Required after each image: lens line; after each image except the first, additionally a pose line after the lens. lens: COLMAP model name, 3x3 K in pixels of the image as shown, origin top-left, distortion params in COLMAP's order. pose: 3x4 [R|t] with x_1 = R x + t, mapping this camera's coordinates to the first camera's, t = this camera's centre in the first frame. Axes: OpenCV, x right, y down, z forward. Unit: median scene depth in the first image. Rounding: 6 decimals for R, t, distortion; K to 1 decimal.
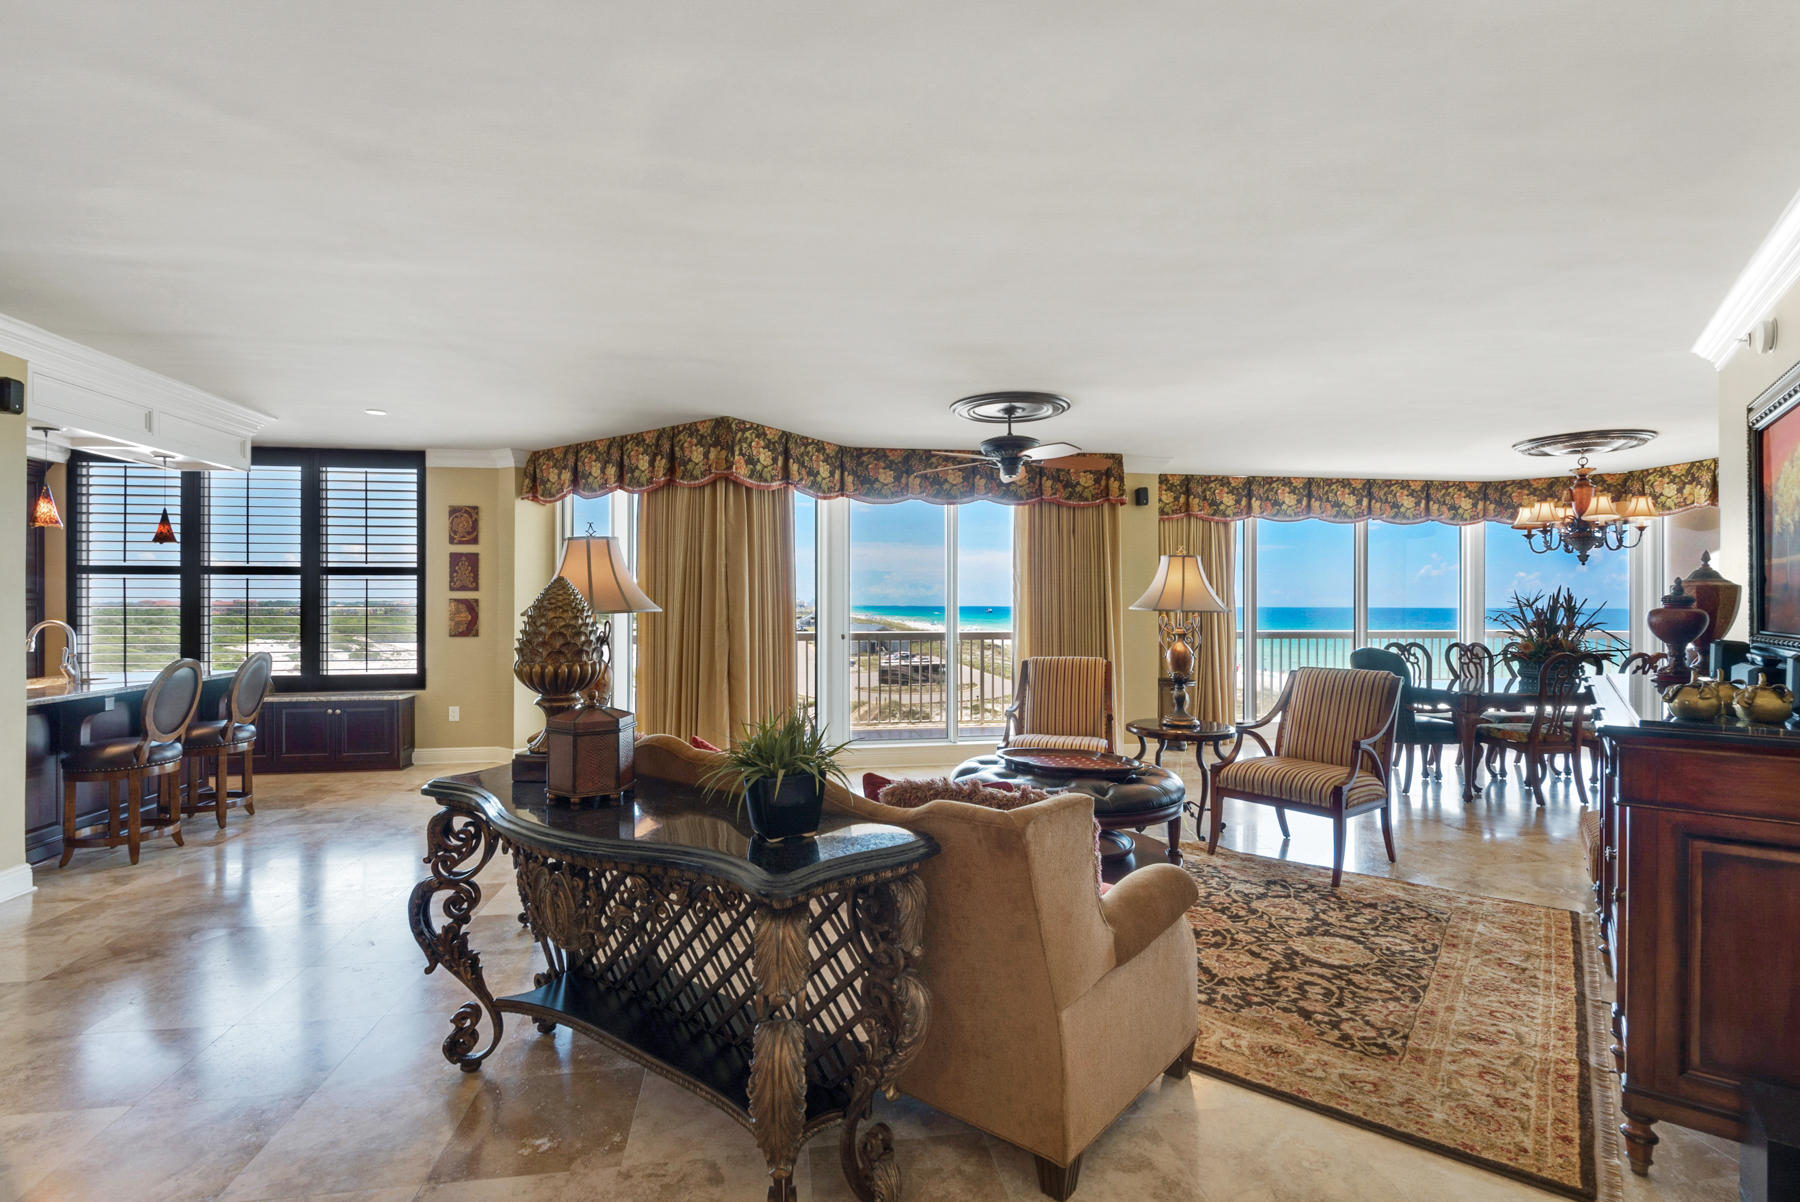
lens RADIAL K [[850.9, 0, 898.4], [0, 850.9, 603.2], [0, 0, 1]] dist [-0.000075, -0.000209]
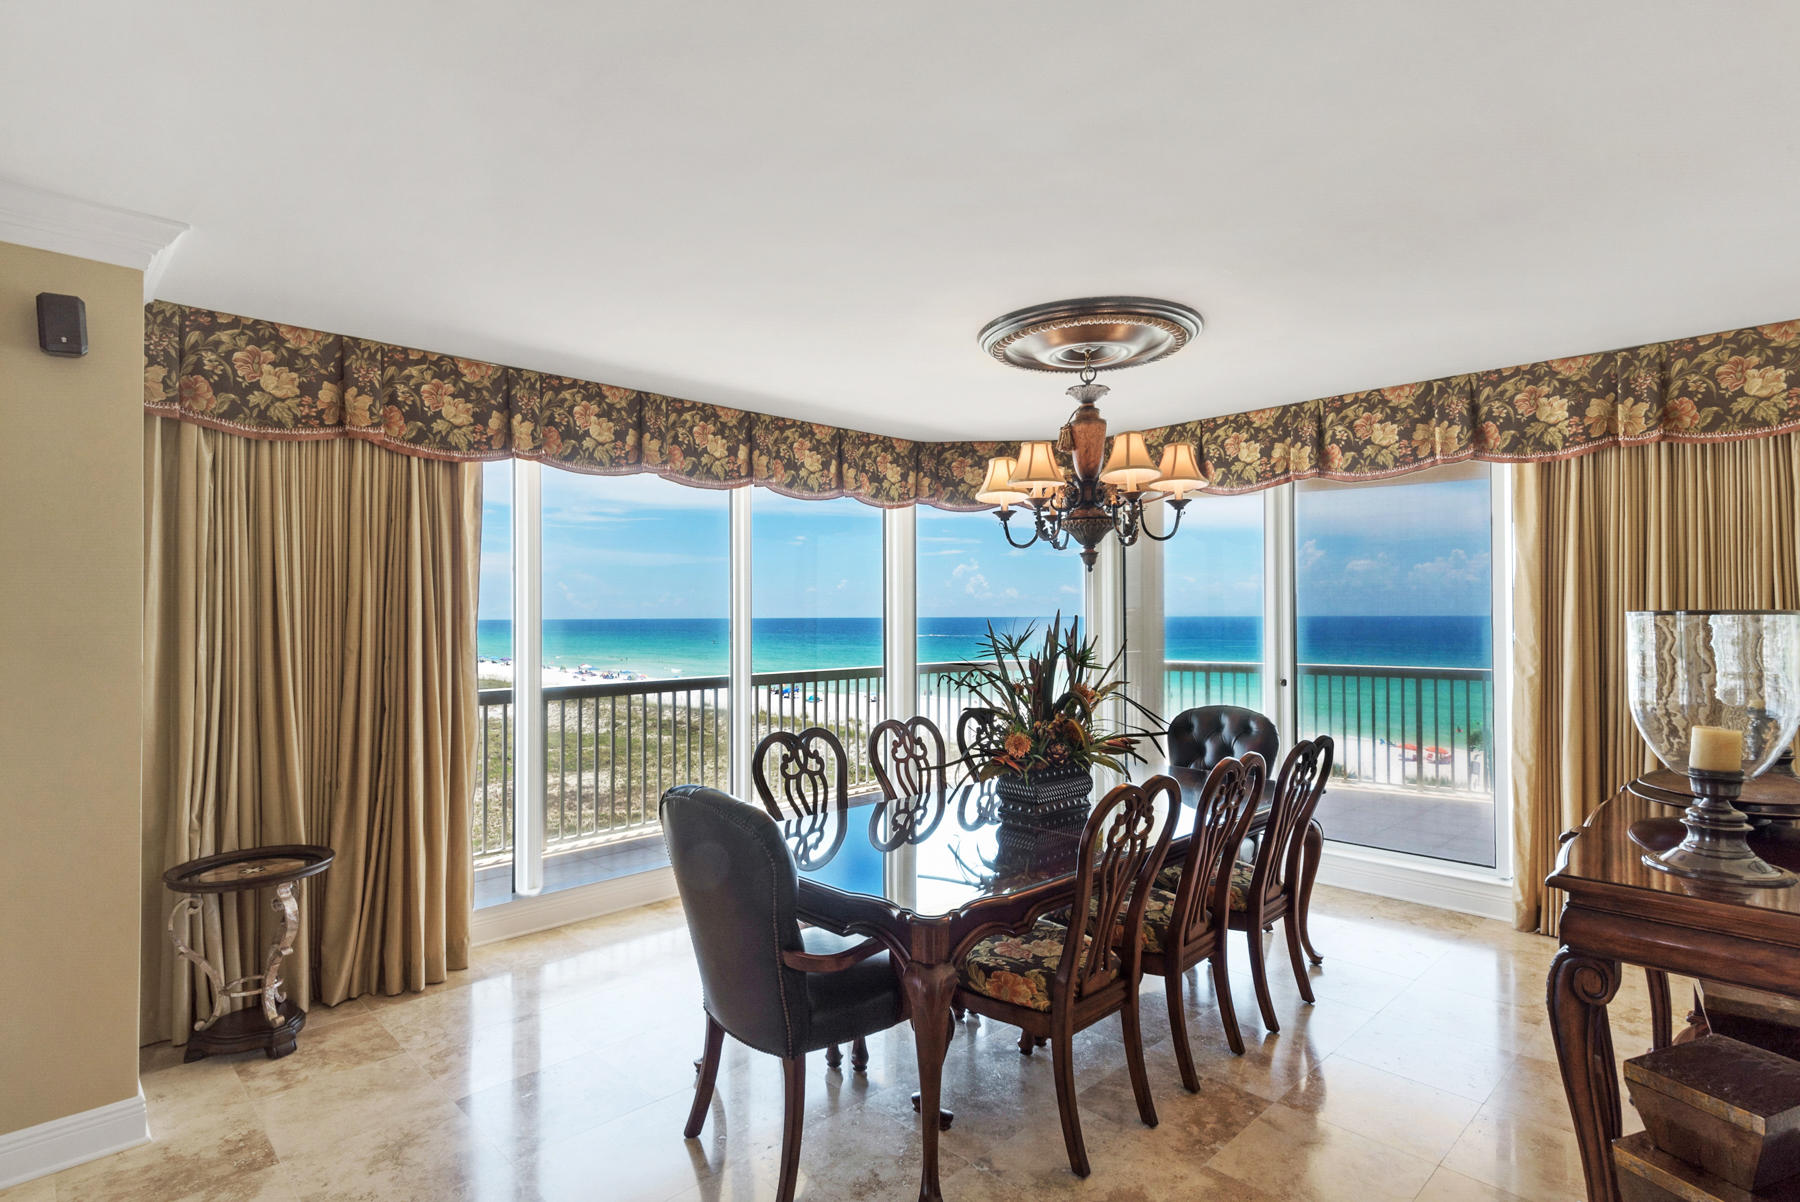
lens RADIAL K [[927.9, 0, 899.5], [0, 927.9, 601.3], [0, 0, 1]] dist [-0.002986, -0.000820]
pose [[0.815842, 0.004145, 0.578260, 0.292808], [0.005531, 0.999873, -0.014970, -0.013991], [-0.578248, 0.015412, 0.815715, 0.466768]]
